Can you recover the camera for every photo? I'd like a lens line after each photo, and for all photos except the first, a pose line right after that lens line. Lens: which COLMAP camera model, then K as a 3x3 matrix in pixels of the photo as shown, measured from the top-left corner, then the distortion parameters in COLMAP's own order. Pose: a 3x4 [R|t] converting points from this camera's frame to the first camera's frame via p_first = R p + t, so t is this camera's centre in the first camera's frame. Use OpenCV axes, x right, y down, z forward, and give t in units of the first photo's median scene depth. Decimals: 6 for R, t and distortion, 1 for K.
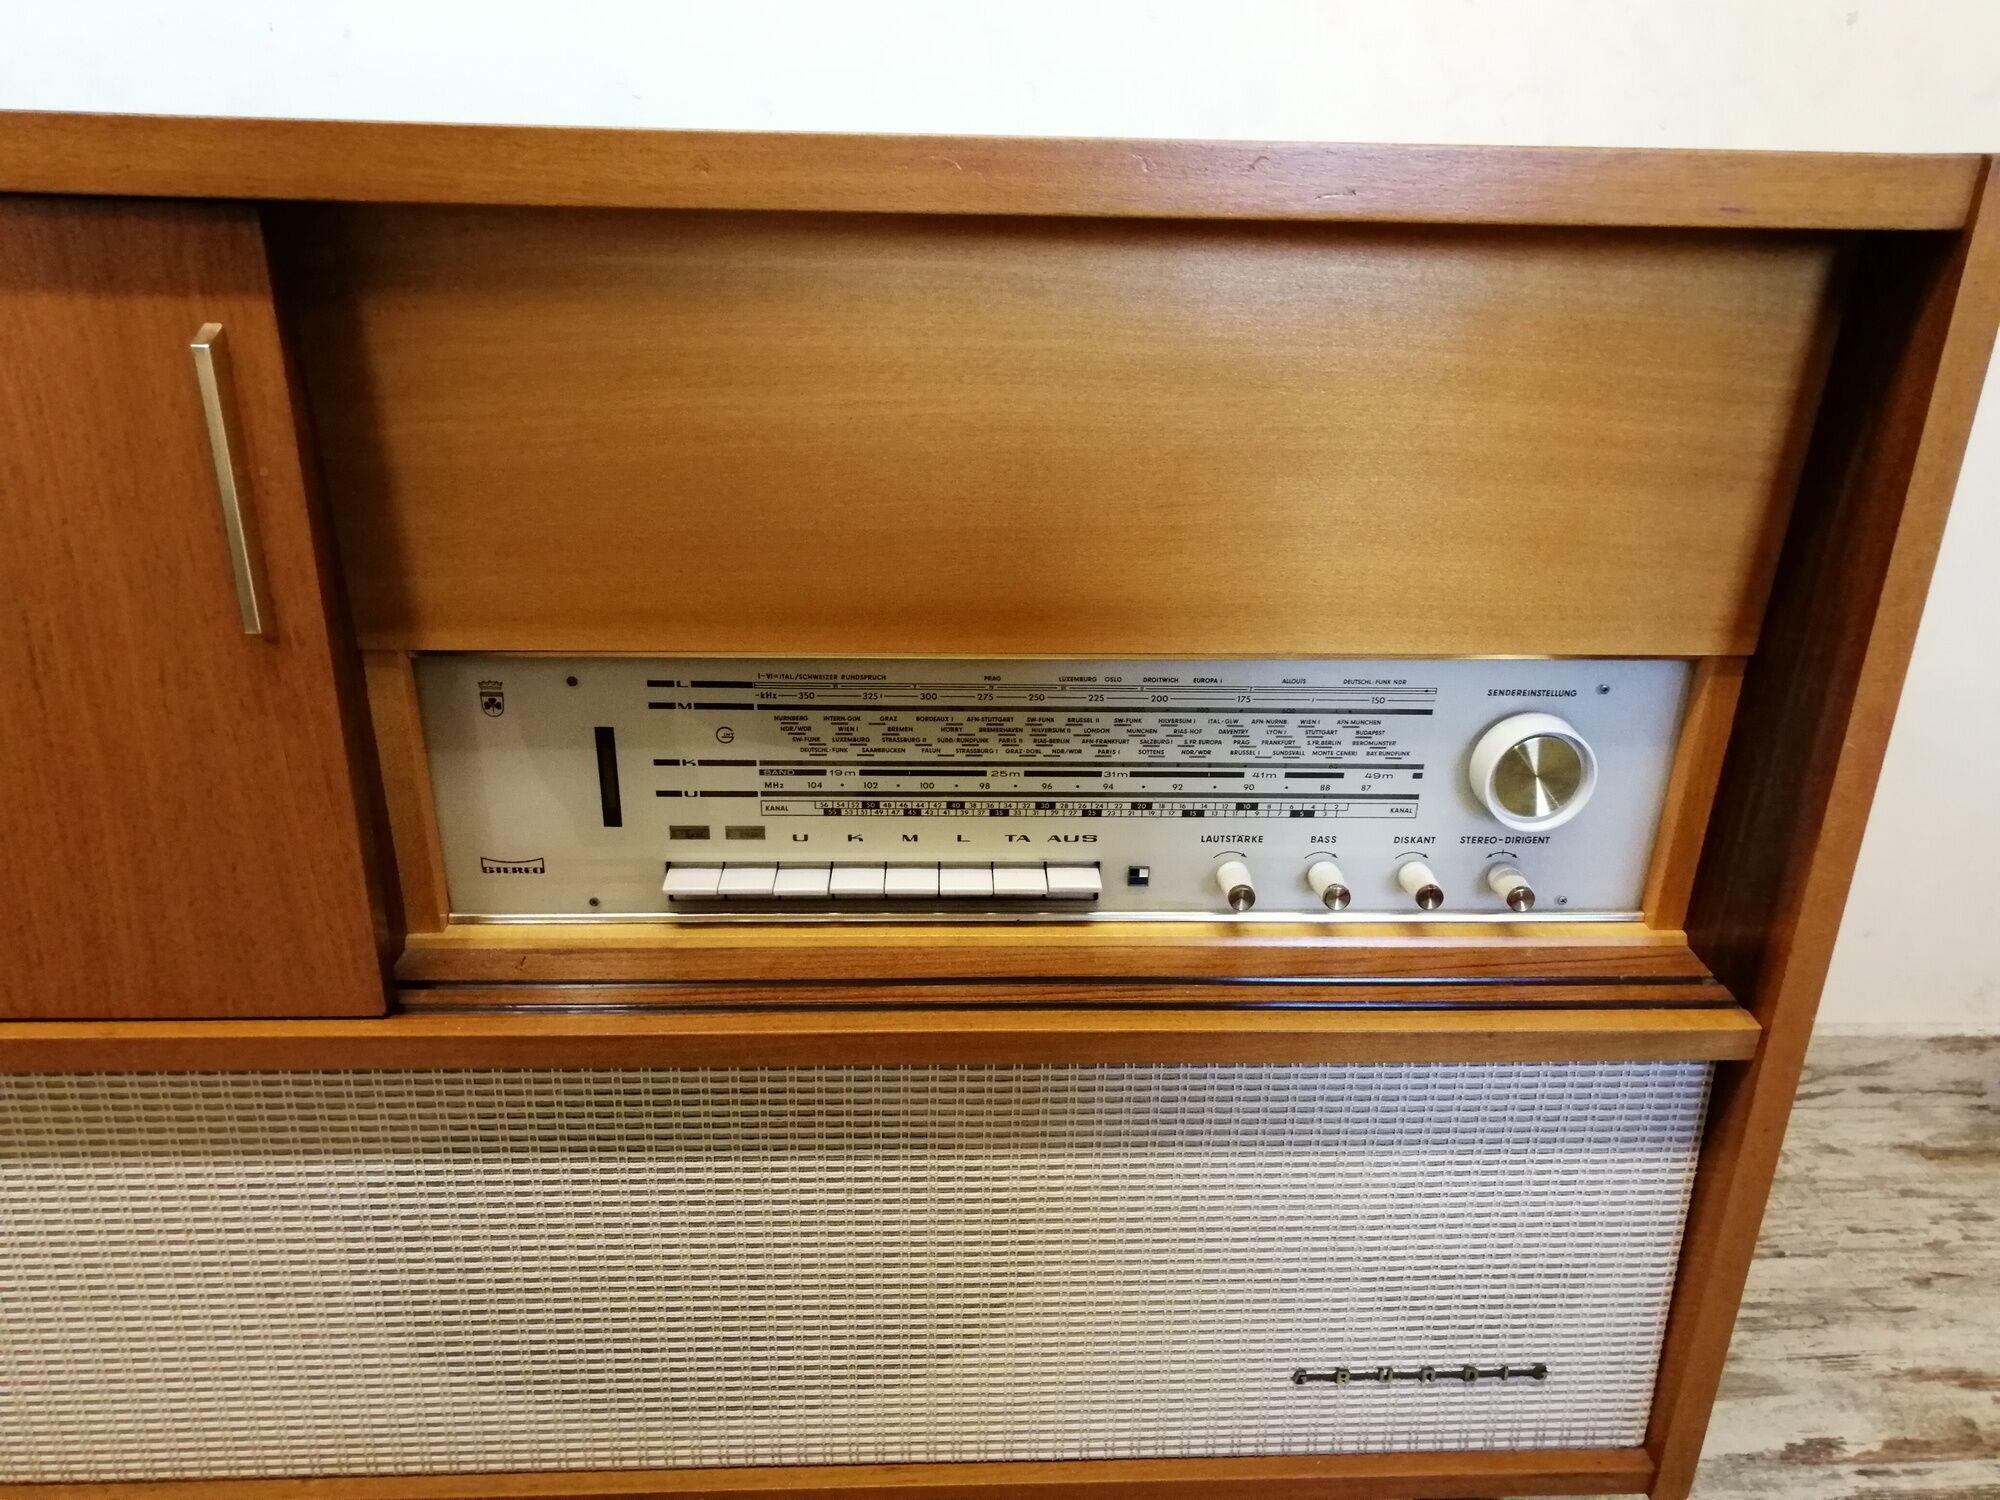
lens RADIAL K [[1395.1, 0, 1018.2], [0, 1395.1, 742.5], [0, 0, 1]] dist [-0.003376, 0.000737]
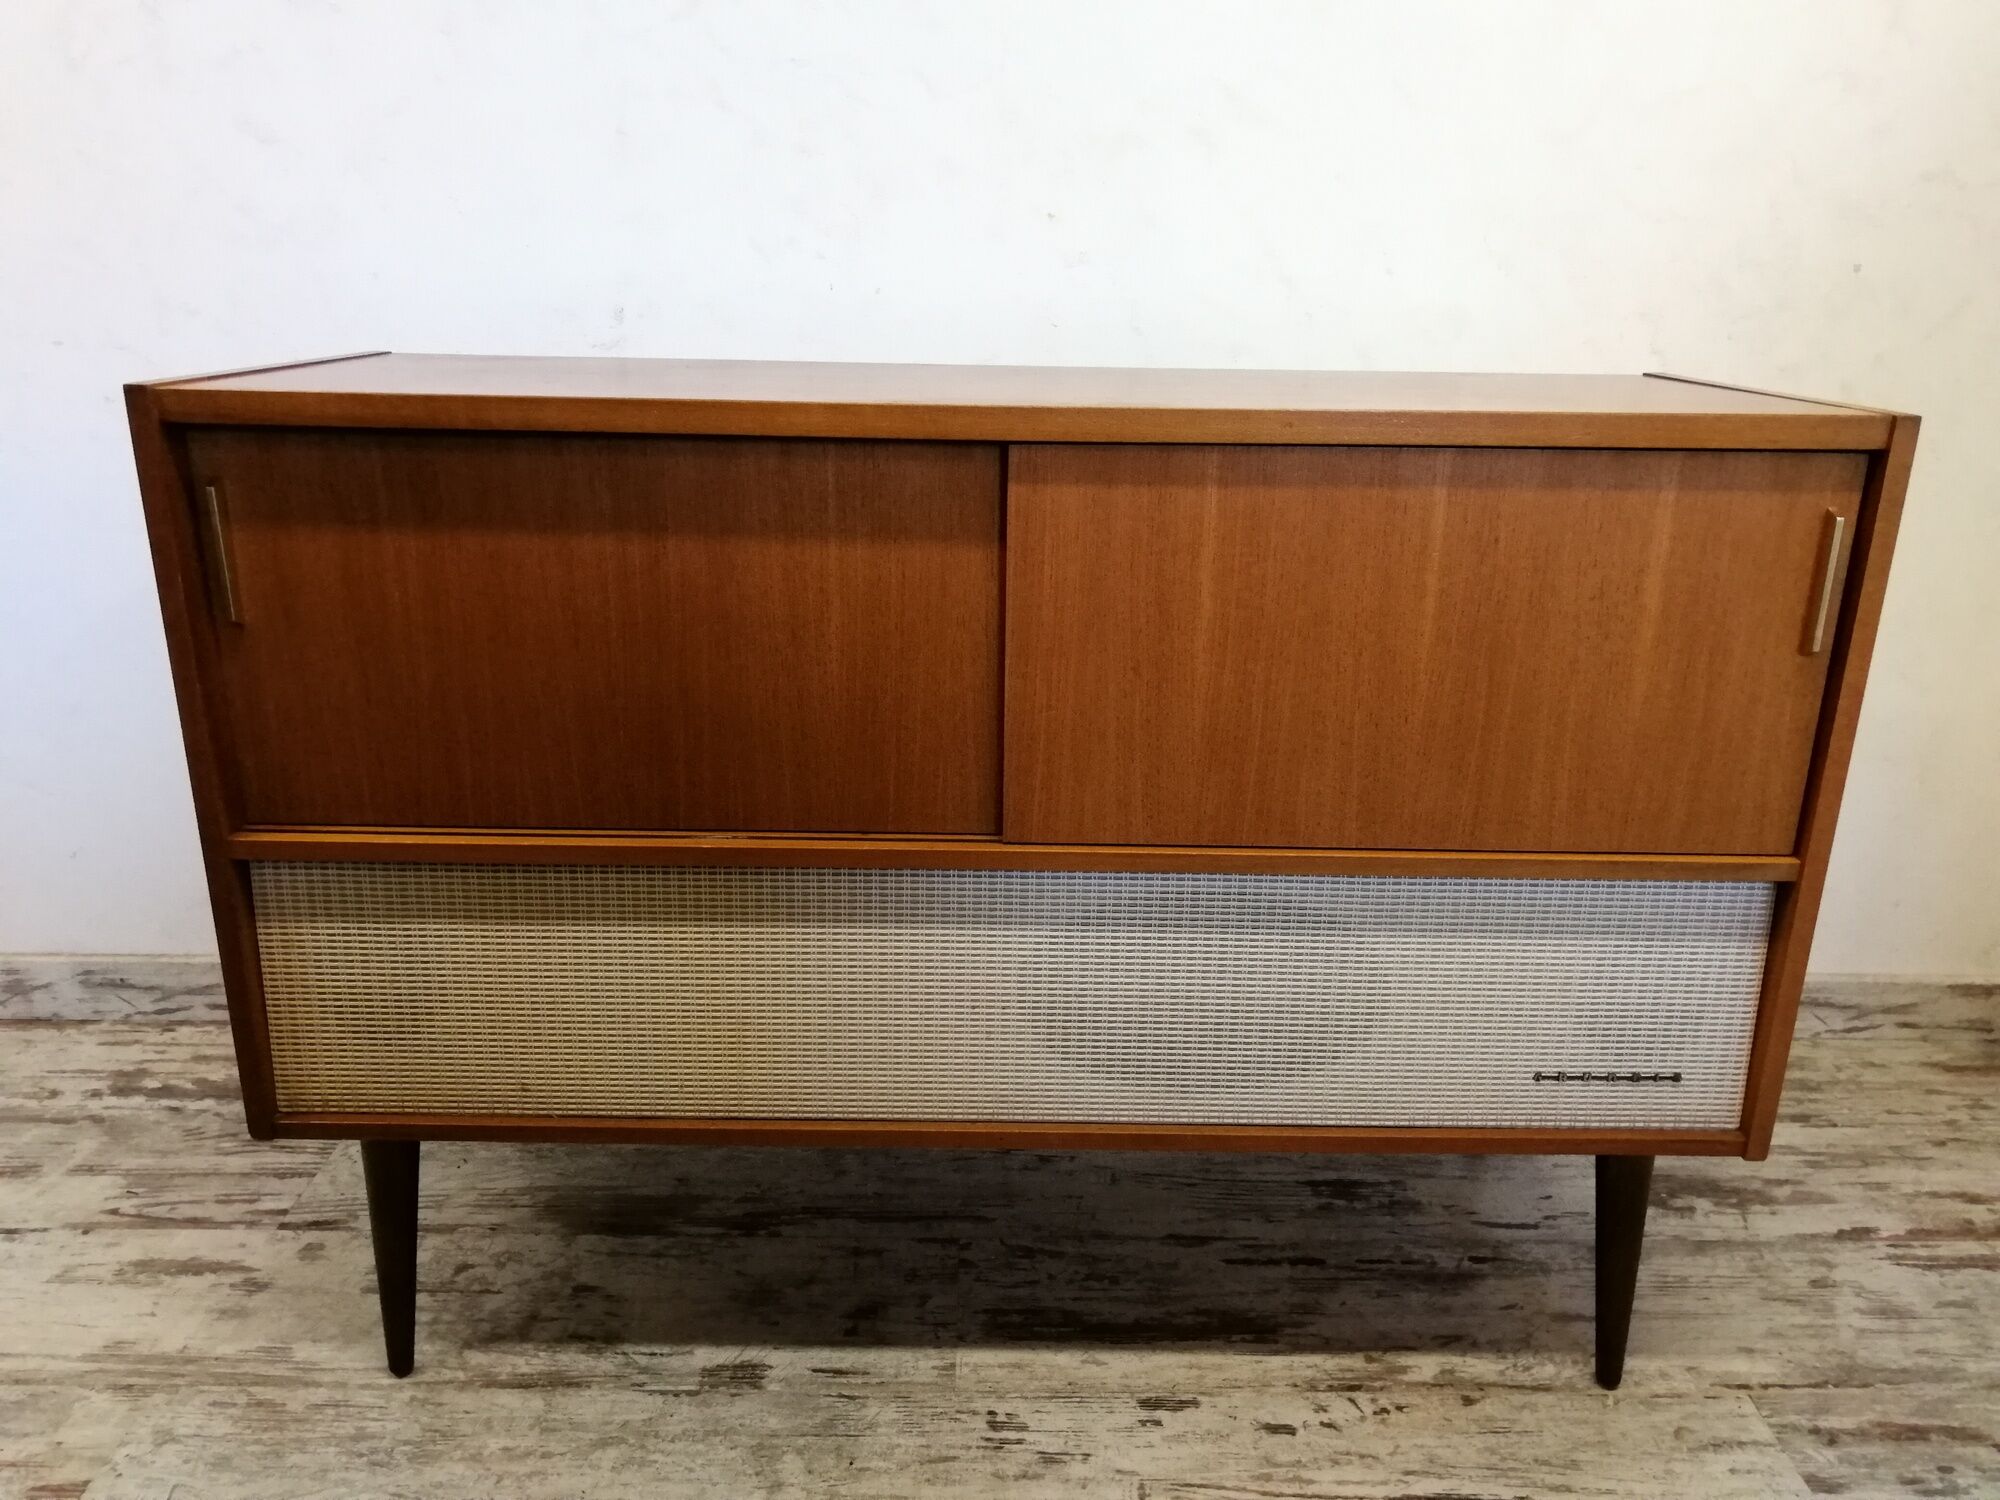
lens RADIAL K [[1395.1, 0, 1009.7], [0, 1395.1, 746.9], [0, 0, 1]] dist [-0.003376, 0.000737]
pose [[0.998954, 0.007456, -0.045107, -0.389721], [-0.010266, 0.998000, -0.062374, 0.161402], [0.044551, 0.062772, 0.997033, -0.810566]]
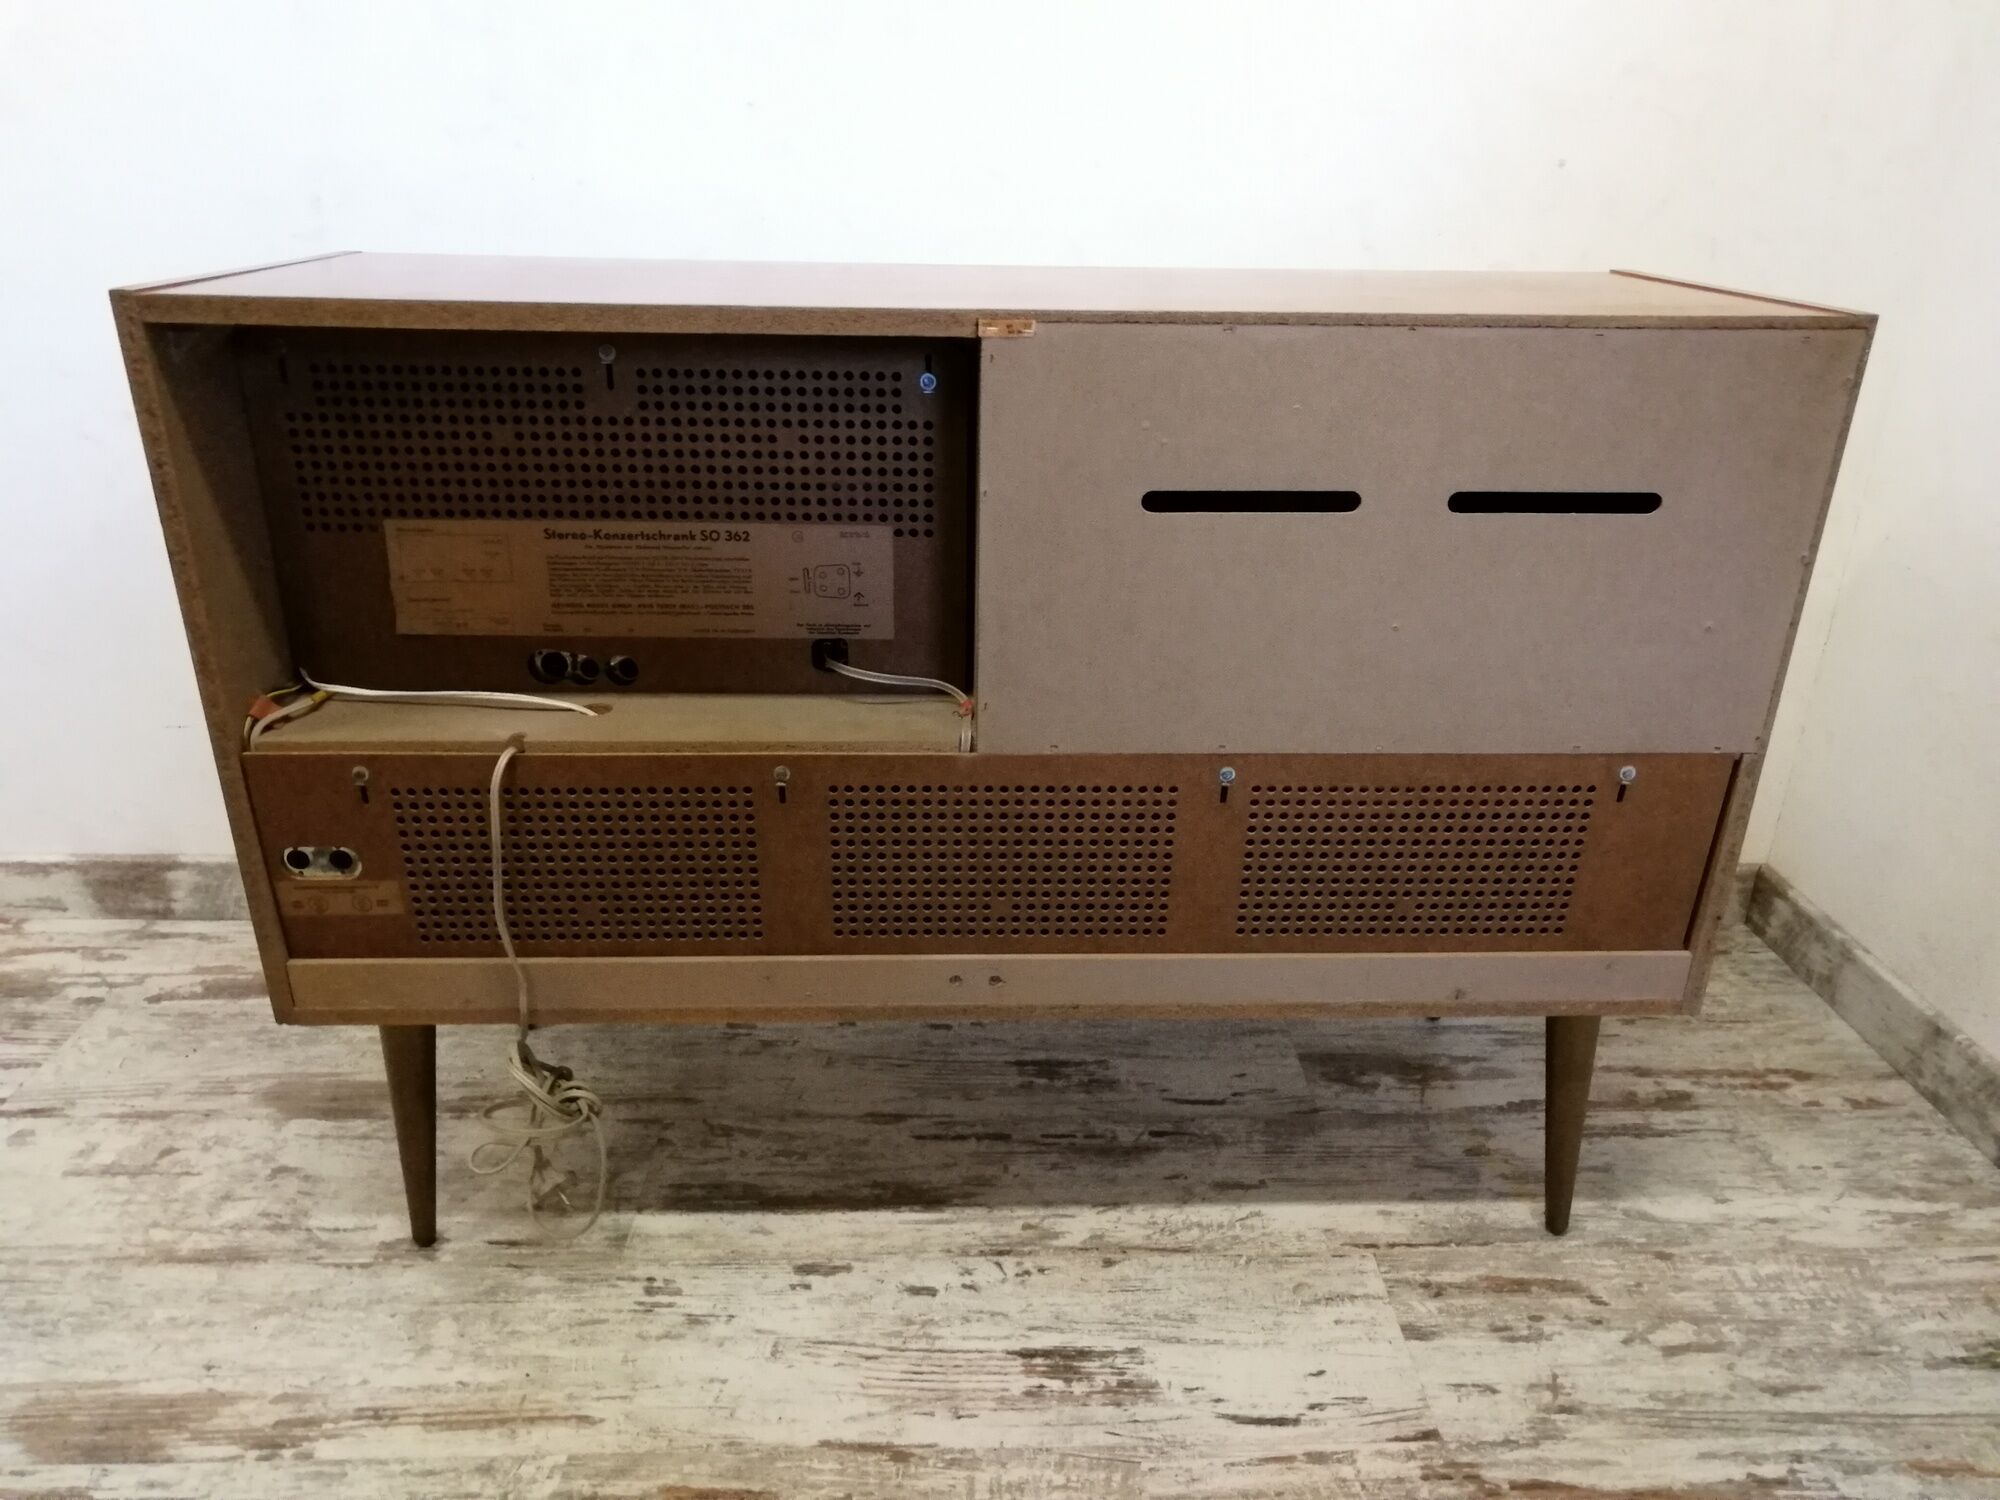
lens RADIAL K [[1395.1, 0, 1033.7], [0, 1395.1, 760.2], [0, 0, 1]] dist [-0.003376, 0.000737]
pose [[0.999871, 0.008451, -0.013669, 0.078430], [-0.008147, 0.999721, 0.022149, 0.156099], [0.013853, -0.022035, 0.999661, -0.834265]]
